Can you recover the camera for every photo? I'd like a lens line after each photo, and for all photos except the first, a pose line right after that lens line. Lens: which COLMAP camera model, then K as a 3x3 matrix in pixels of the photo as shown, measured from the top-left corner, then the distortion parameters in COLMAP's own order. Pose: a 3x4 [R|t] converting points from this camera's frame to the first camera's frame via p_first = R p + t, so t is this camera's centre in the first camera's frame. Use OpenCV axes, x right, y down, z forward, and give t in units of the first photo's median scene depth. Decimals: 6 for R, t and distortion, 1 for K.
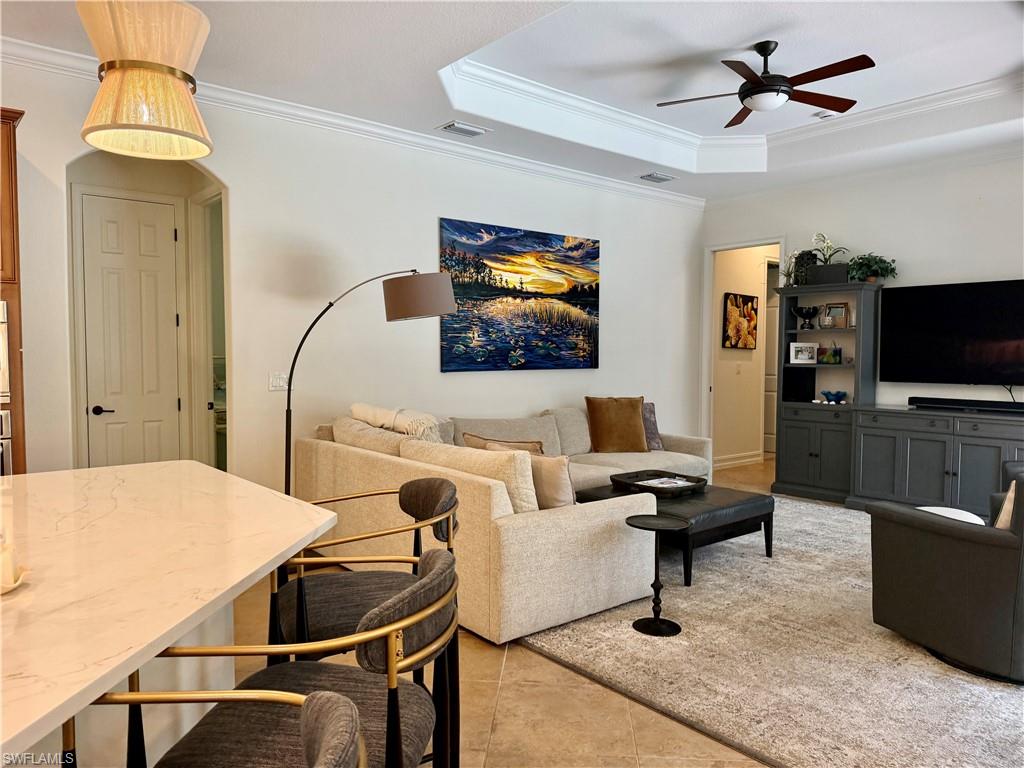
lens RADIAL K [[721.5, 0, 519.1], [0, 721.5, 376.0], [0, 0, 1]] dist [0.139896, -0.235640]
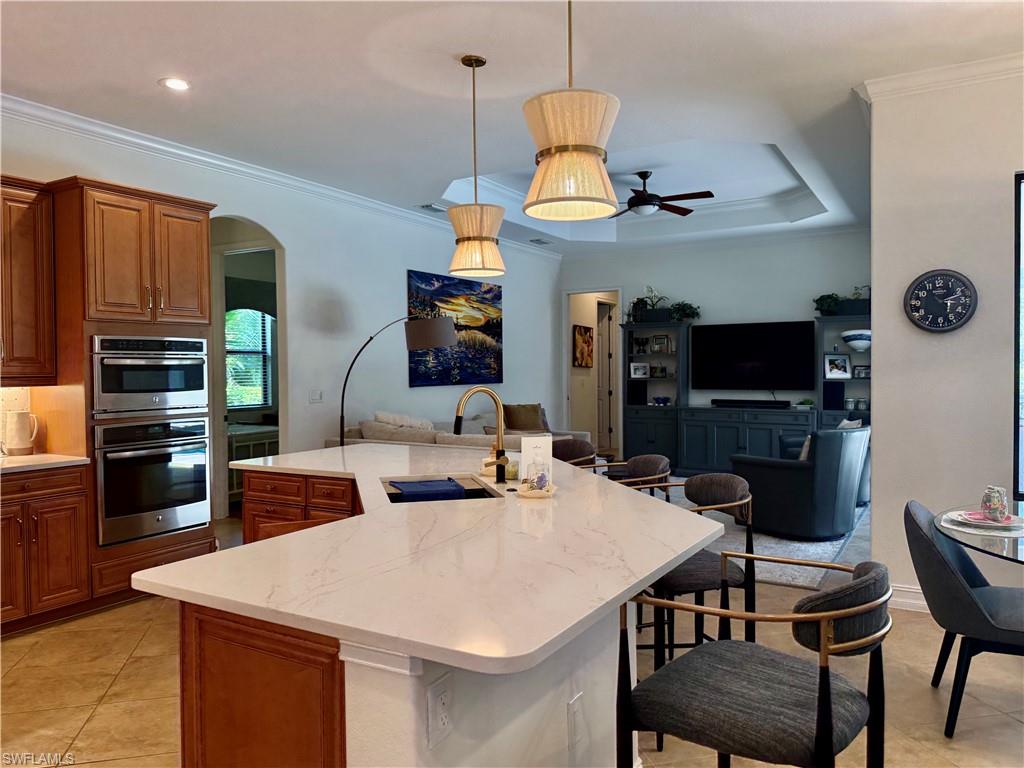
lens RADIAL K [[757.8, 0, 506.4], [0, 757.8, 378.8], [0, 0, 1]] dist [0.162748, -0.300763]
pose [[0.945425, -0.011712, 0.325630, -0.349942], [0.018348, 0.999682, -0.017314, 0.005961], [-0.325323, 0.022344, 0.945339, -0.316603]]
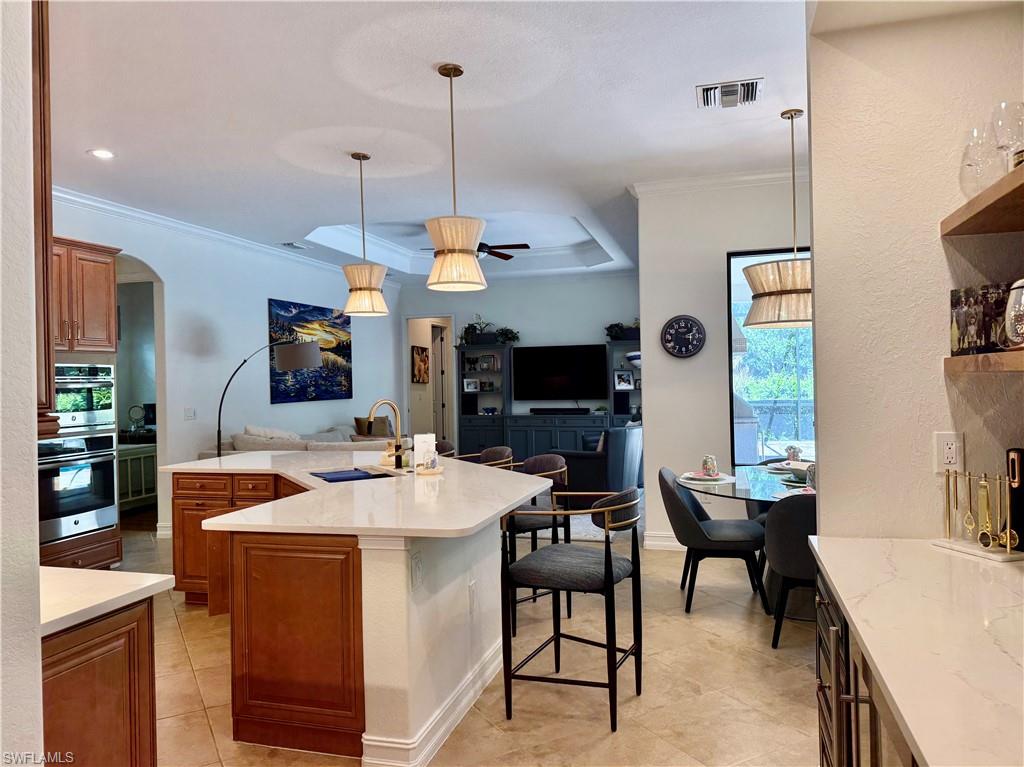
lens RADIAL K [[743.8, 0, 524.6], [0, 743.8, 379.8], [0, 0, 1]] dist [0.141949, -0.258863]
pose [[0.826609, -0.017969, 0.562490, -0.482532], [0.039937, 0.998843, -0.026781, 0.006979], [-0.561359, 0.044601, 0.826370, -0.480933]]
